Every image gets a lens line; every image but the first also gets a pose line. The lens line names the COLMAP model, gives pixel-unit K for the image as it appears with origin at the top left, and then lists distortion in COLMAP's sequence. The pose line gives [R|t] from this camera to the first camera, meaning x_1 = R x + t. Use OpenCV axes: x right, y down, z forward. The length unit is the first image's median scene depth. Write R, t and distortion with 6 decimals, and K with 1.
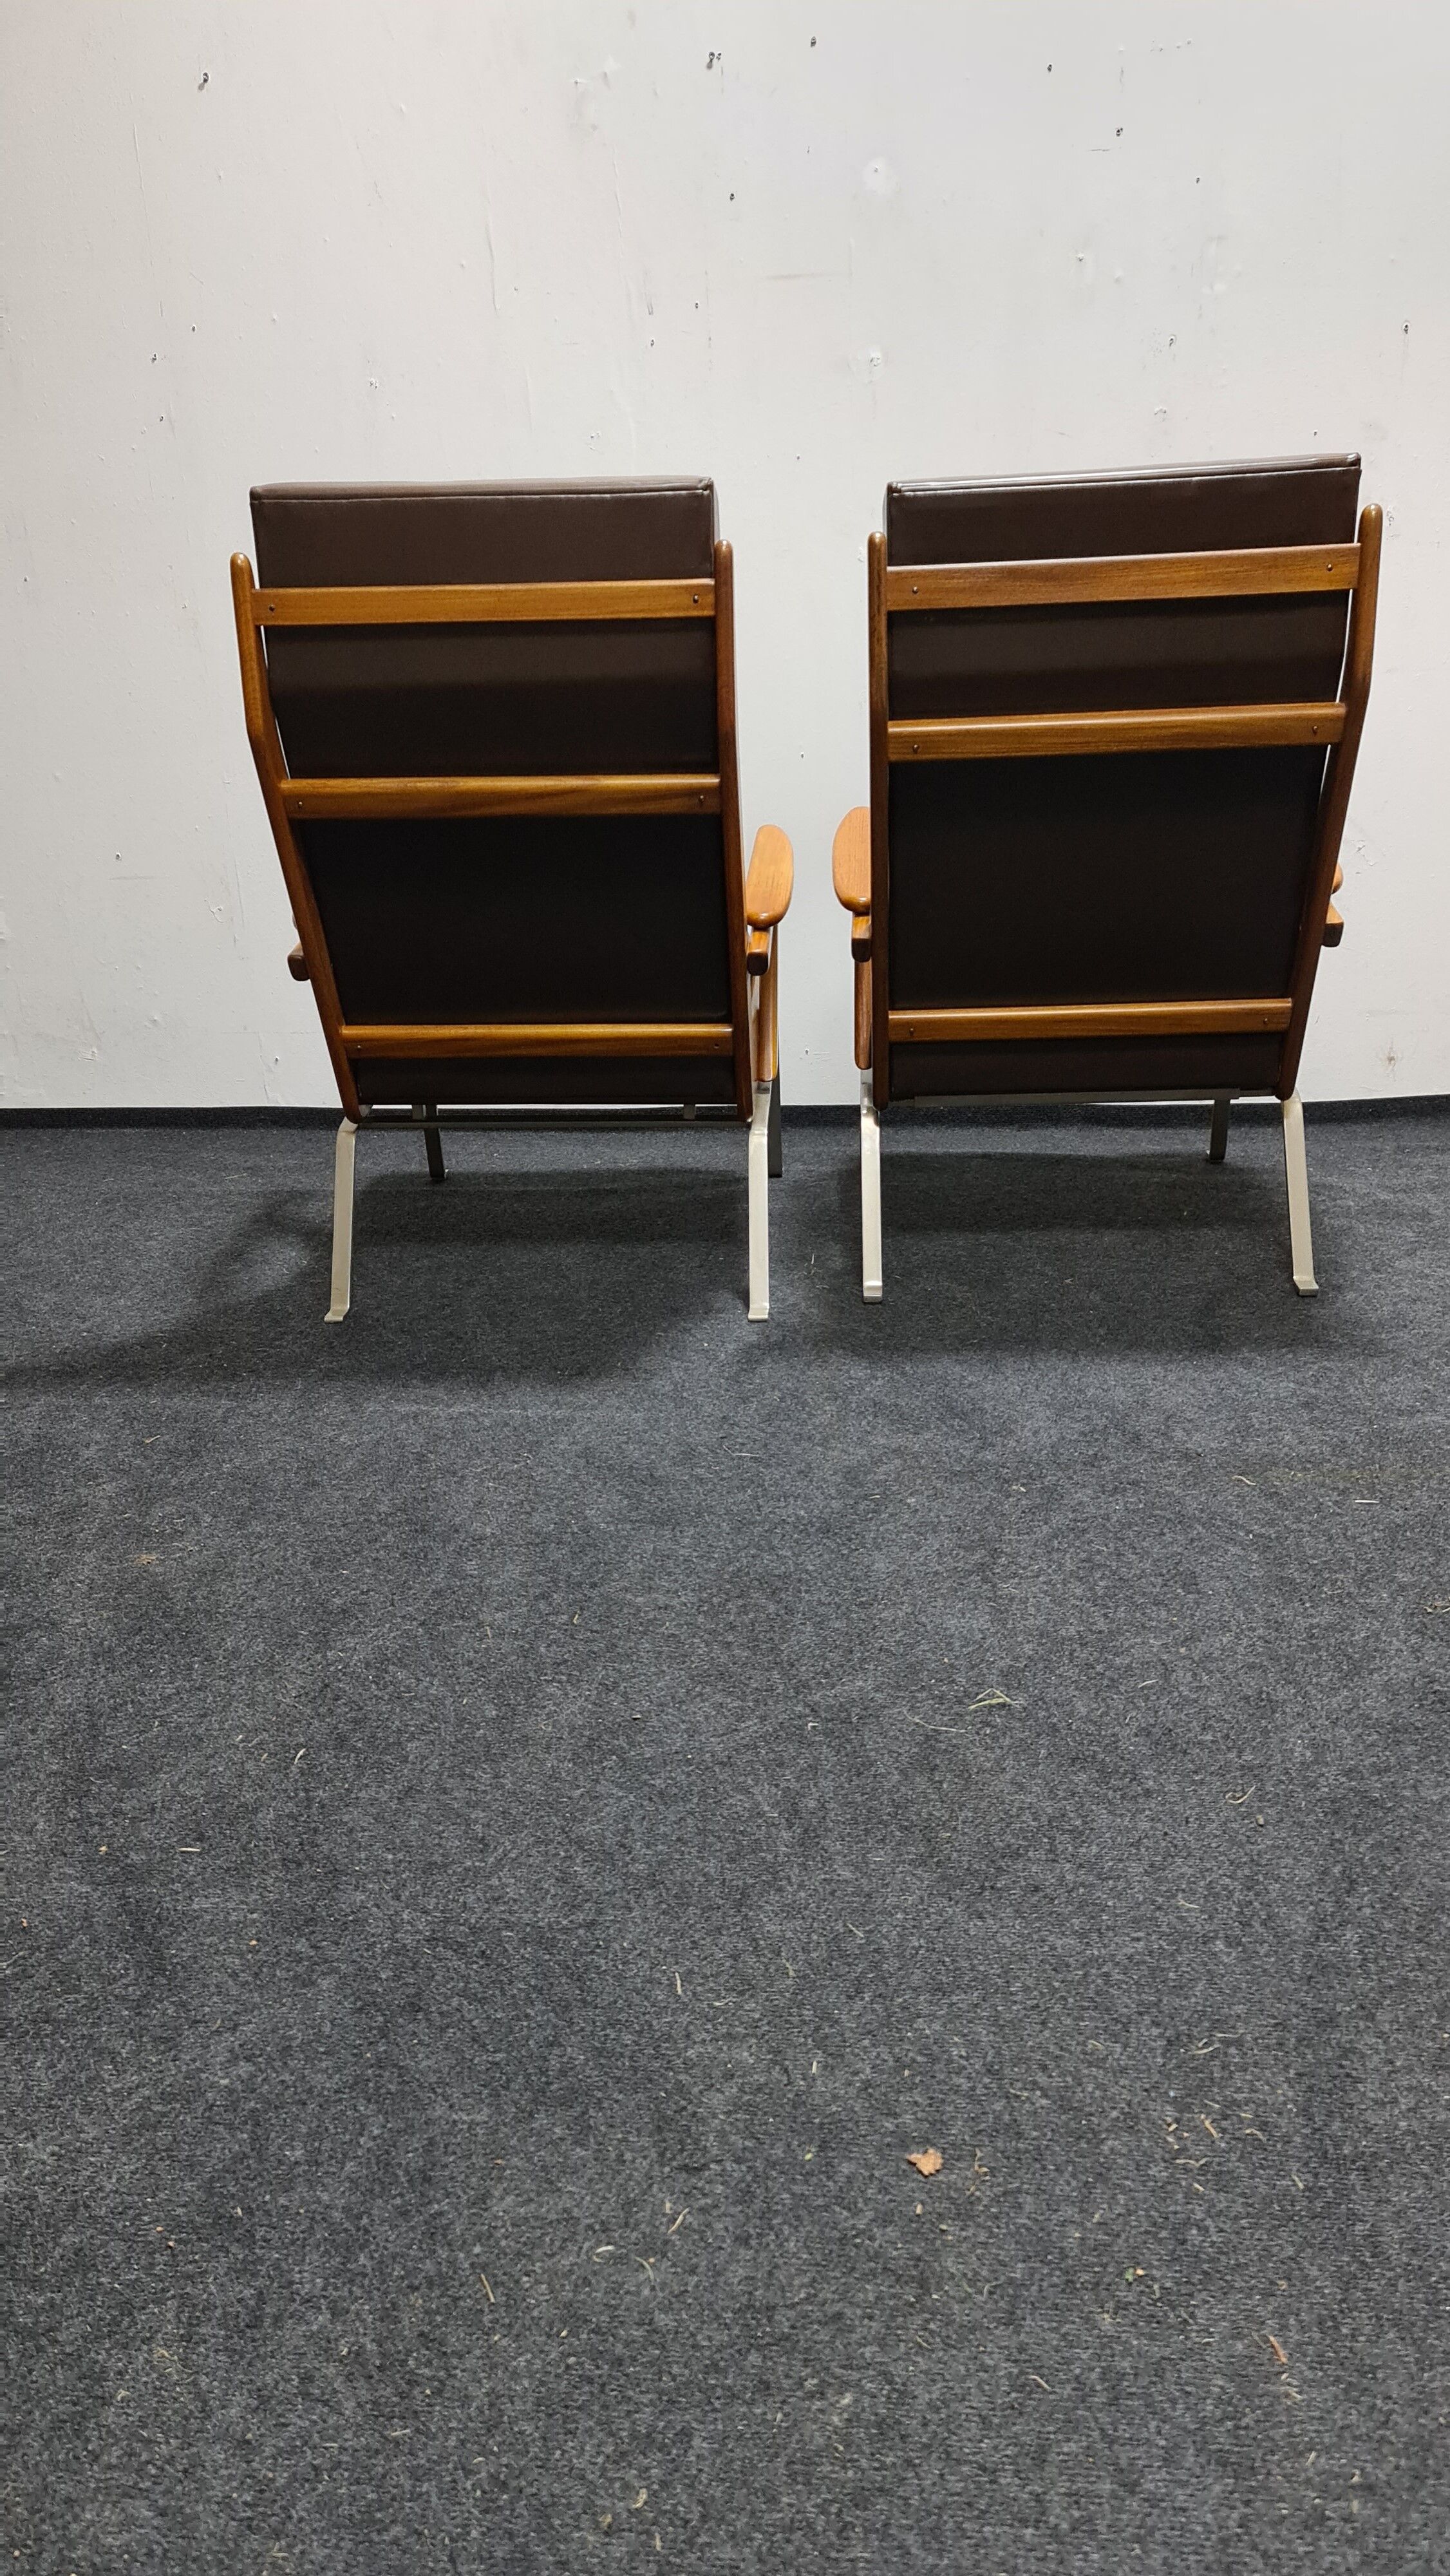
lens RADIAL K [[1887.7, 0, 726.0], [0, 1887.7, 1279.1], [0, 0, 1]] dist [0.070911, -0.053194]
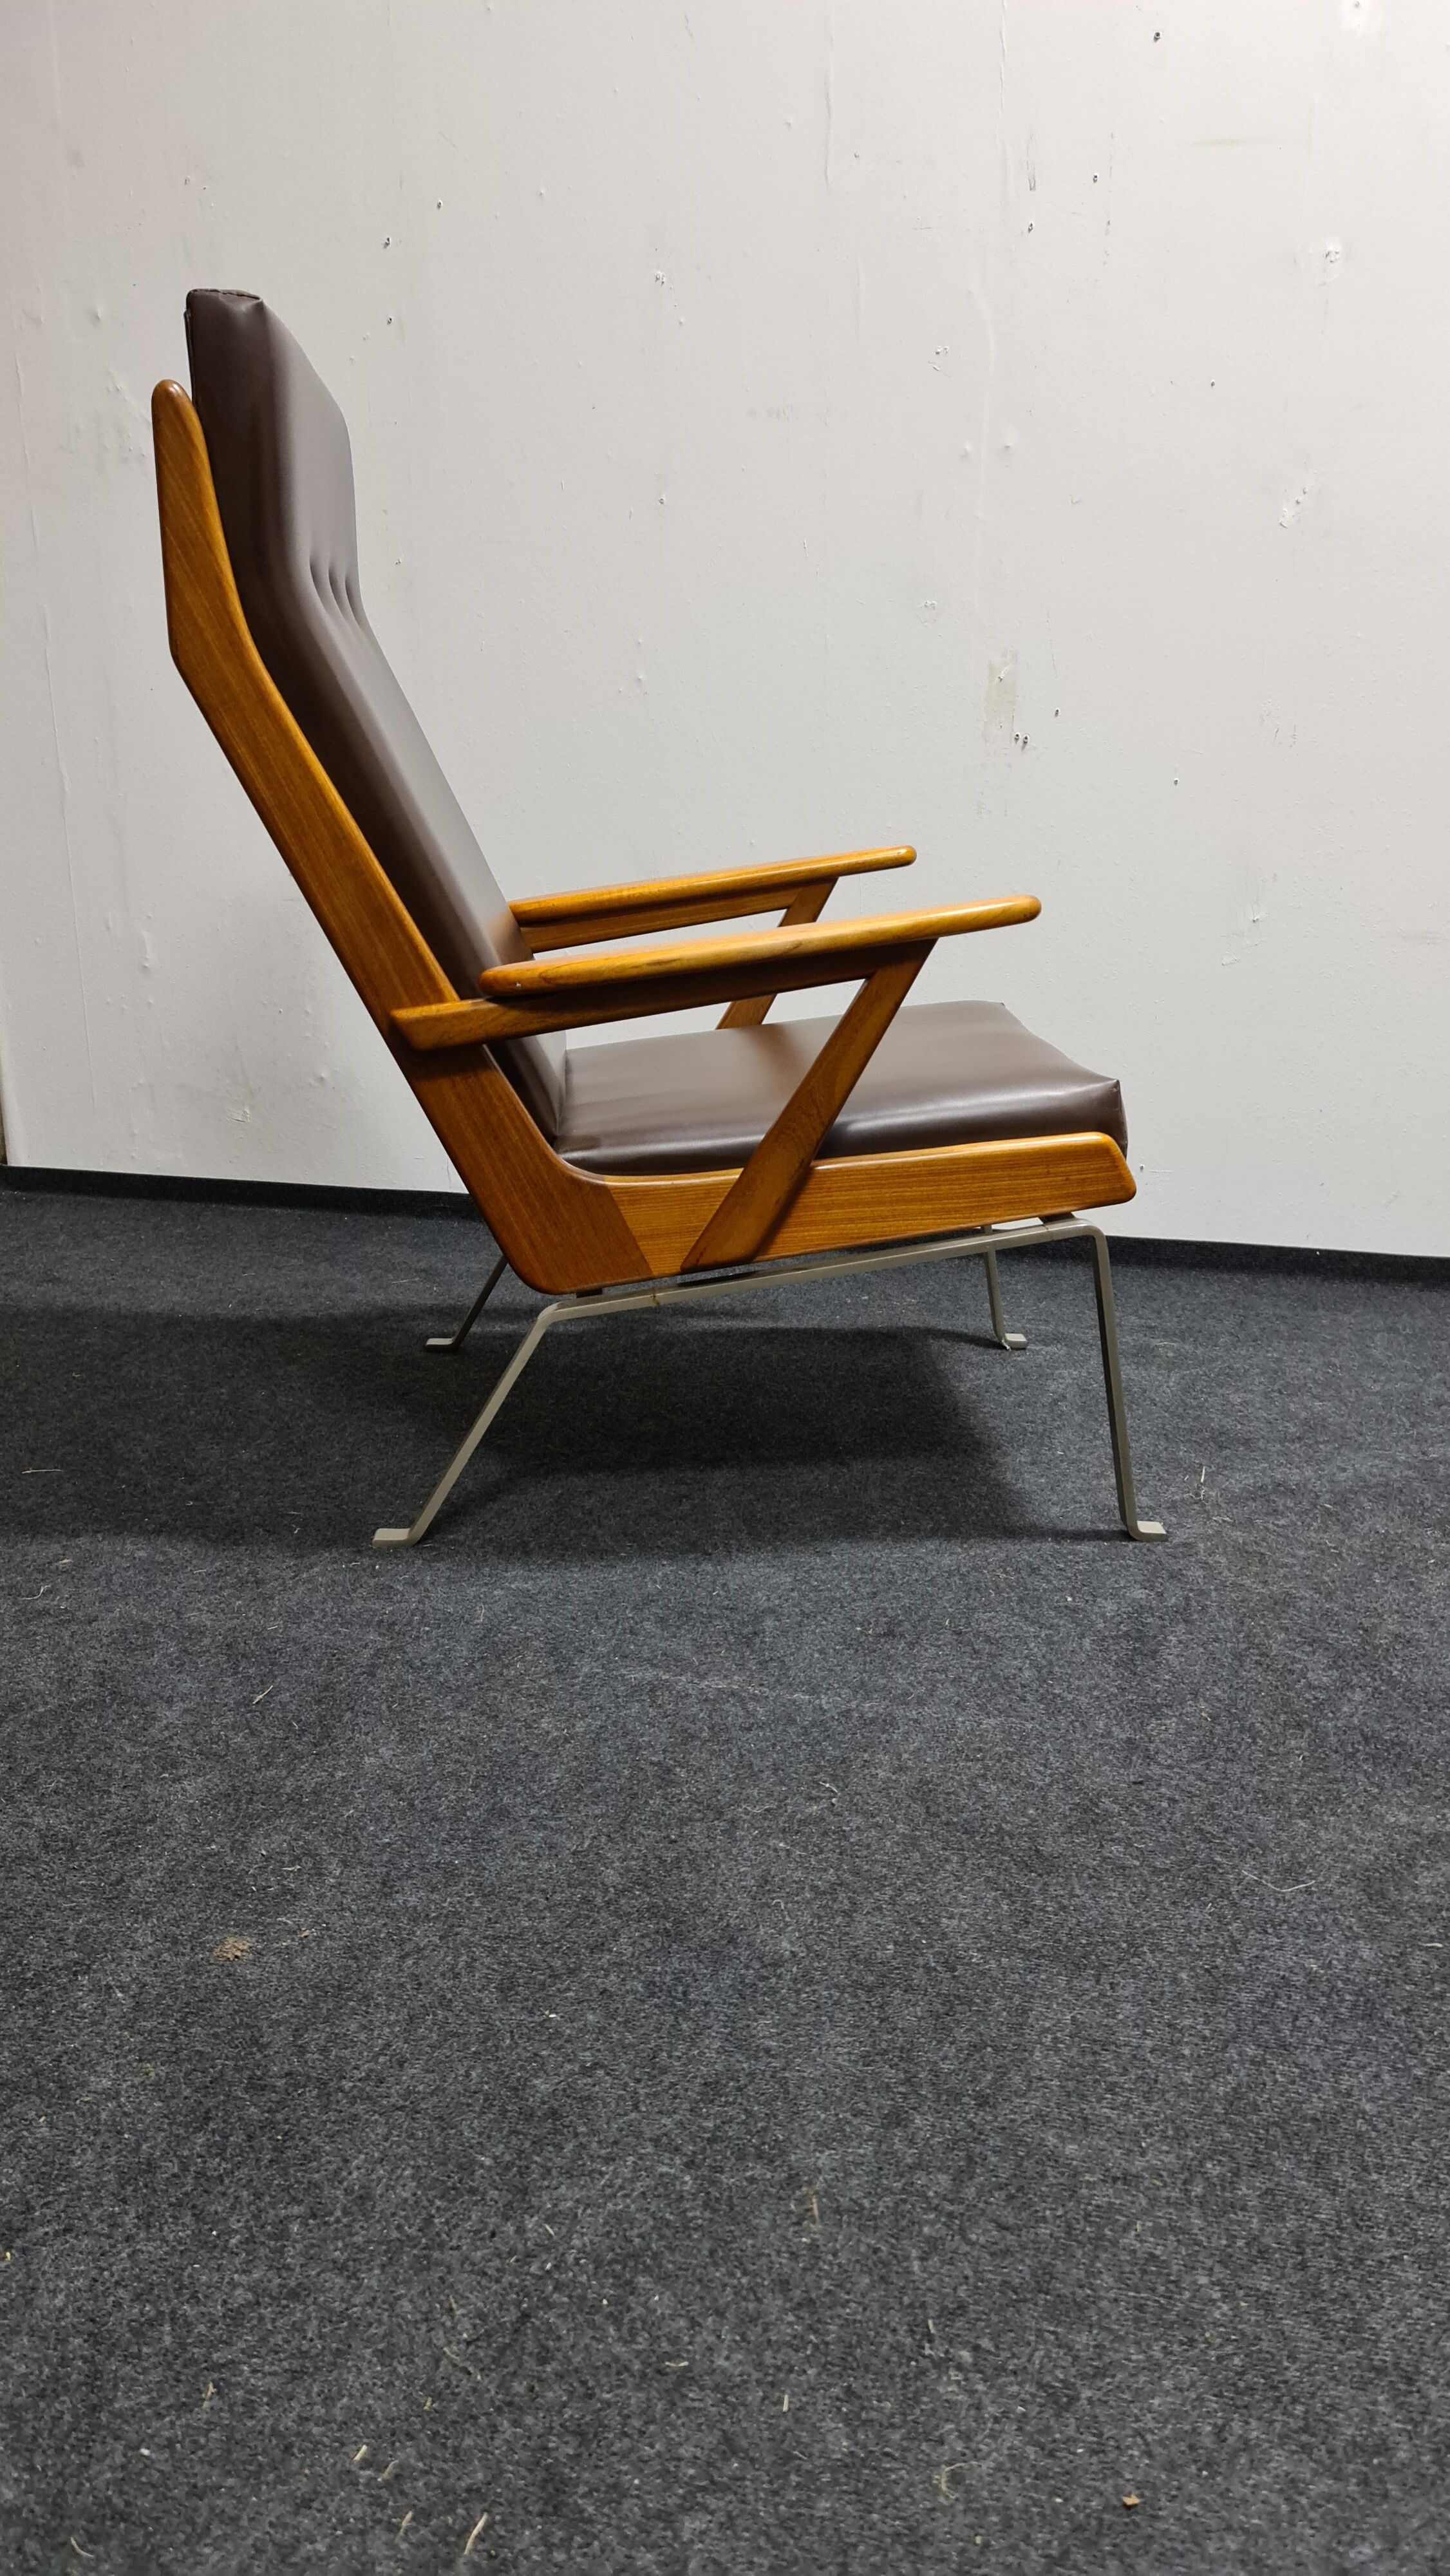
lens RADIAL K [[1887.7, 0, 711.2], [0, 1887.7, 1313.2], [0, 0, 1]] dist [0.070911, -0.053194]
pose [[0.994166, 0.070973, -0.081222, -0.107097], [-0.073214, 0.997004, -0.024951, -0.048232], [0.079208, 0.030752, 0.996384, 0.363276]]
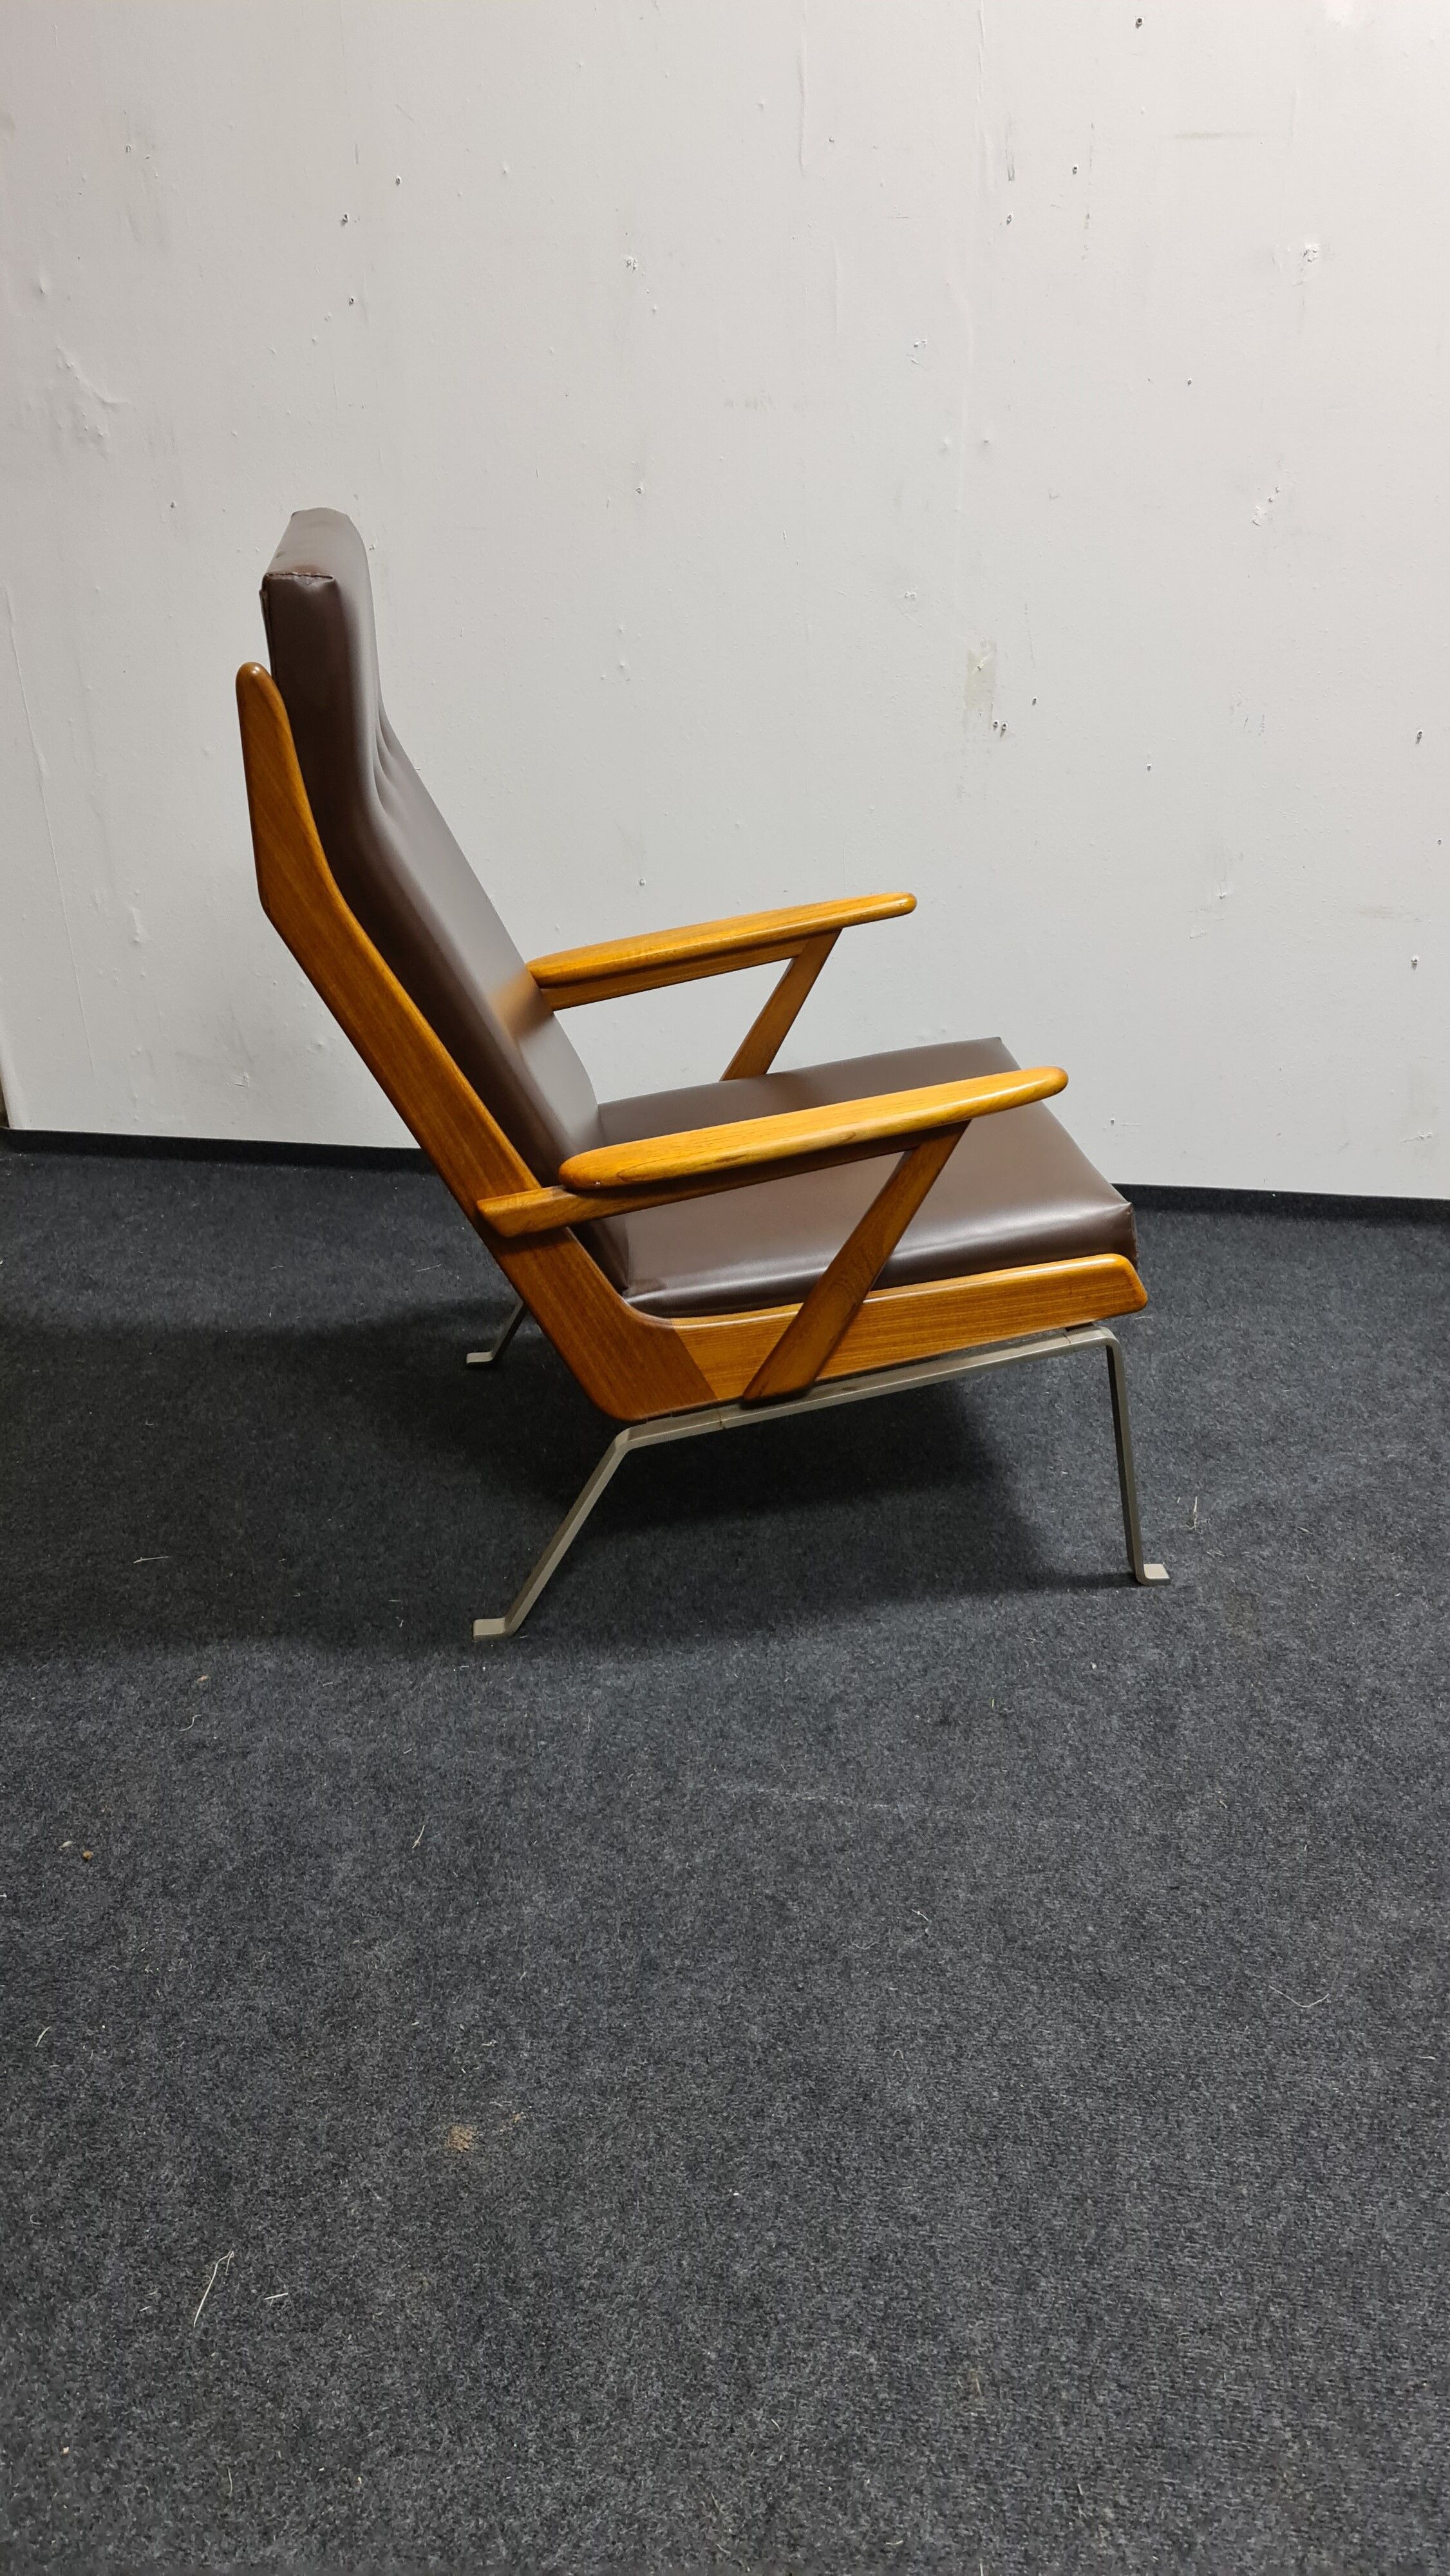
lens RADIAL K [[1887.7, 0, 718.4], [0, 1887.7, 1282.0], [0, 0, 1]] dist [0.070911, -0.053194]
pose [[0.999268, 0.035675, -0.013805, -0.189348], [-0.033364, 0.989357, 0.141628, -0.268295], [0.018711, -0.141064, 0.989824, 0.287471]]
